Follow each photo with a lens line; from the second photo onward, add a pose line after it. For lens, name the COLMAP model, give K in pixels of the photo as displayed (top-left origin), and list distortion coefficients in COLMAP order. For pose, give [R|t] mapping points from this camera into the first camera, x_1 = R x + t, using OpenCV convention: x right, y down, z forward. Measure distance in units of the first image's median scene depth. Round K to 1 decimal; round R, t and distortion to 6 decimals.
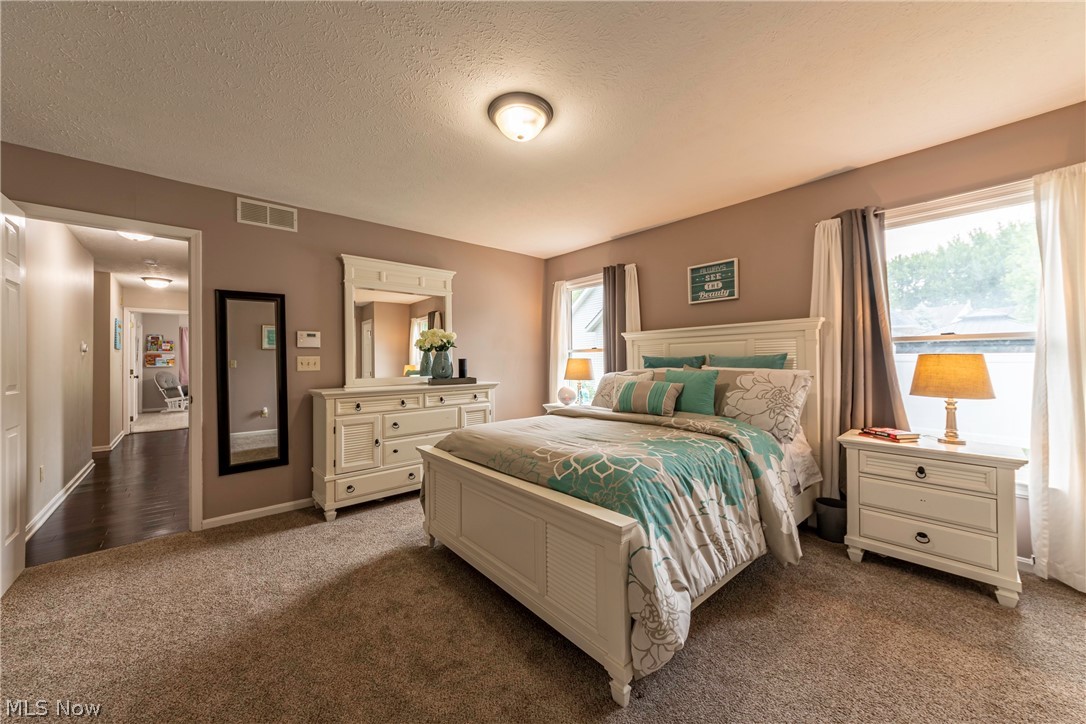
lens RADIAL K [[409.6, 0, 545.0], [0, 409.6, 352.4], [0, 0, 1]] dist [0.000680, 0.000056]
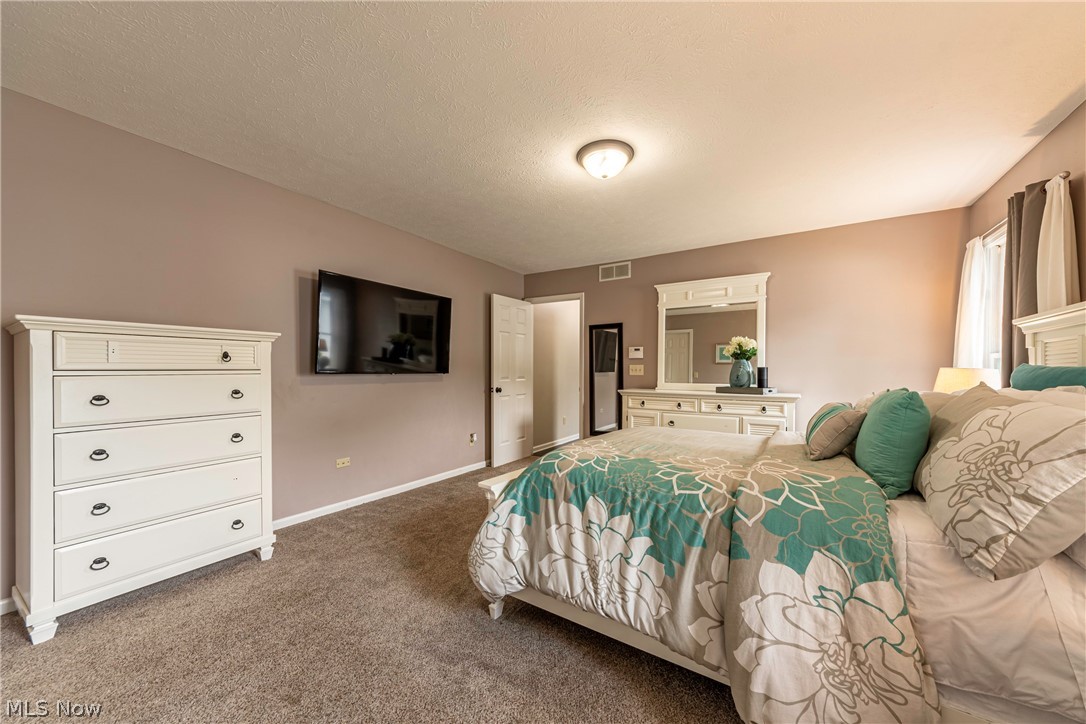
lens RADIAL K [[396.7, 0, 543.2], [0, 396.7, 369.3], [0, 0, 1]] dist [0.000013, -0.000001]
pose [[0.249232, 0.010740, -0.968384, 0.620465], [0.010534, 0.999849, 0.013800, 0.002521], [0.968386, -0.013640, 0.249082, 0.341651]]
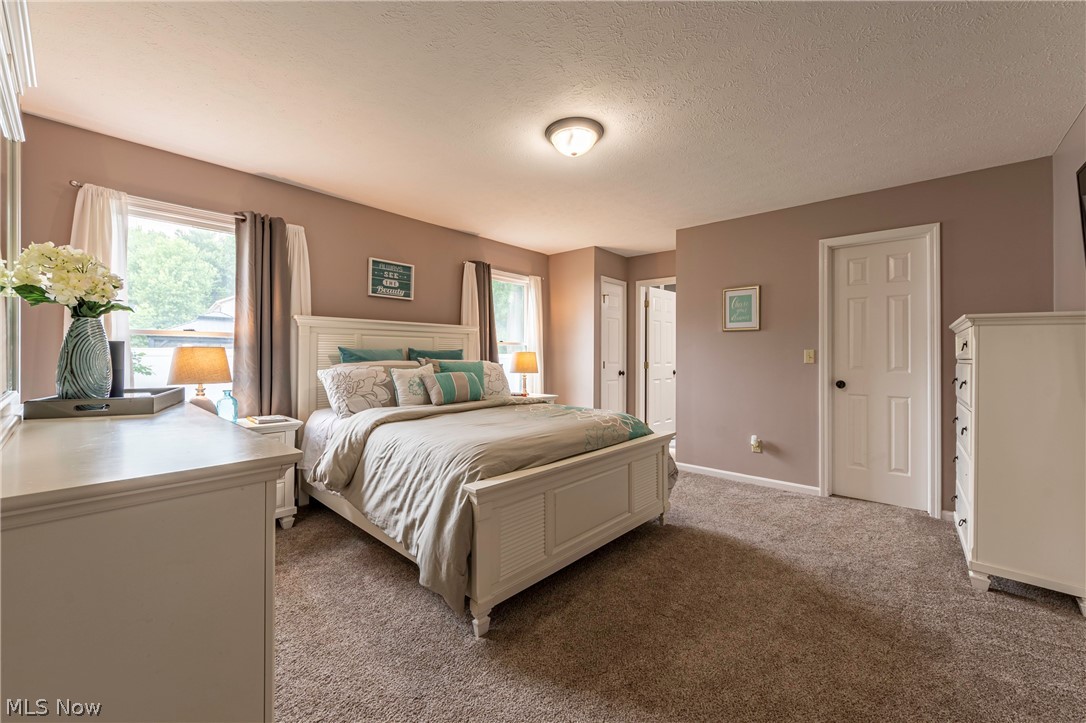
lens RADIAL K [[412.2, 0, 543.0], [0, 412.2, 361.5], [0, 0, 1]] dist [0.008507, 0.000074]
pose [[-0.127055, -0.016397, 0.991760, -0.739444], [-0.033153, 0.999375, 0.012276, 0.015896], [-0.991342, -0.031320, -0.127519, 0.764443]]
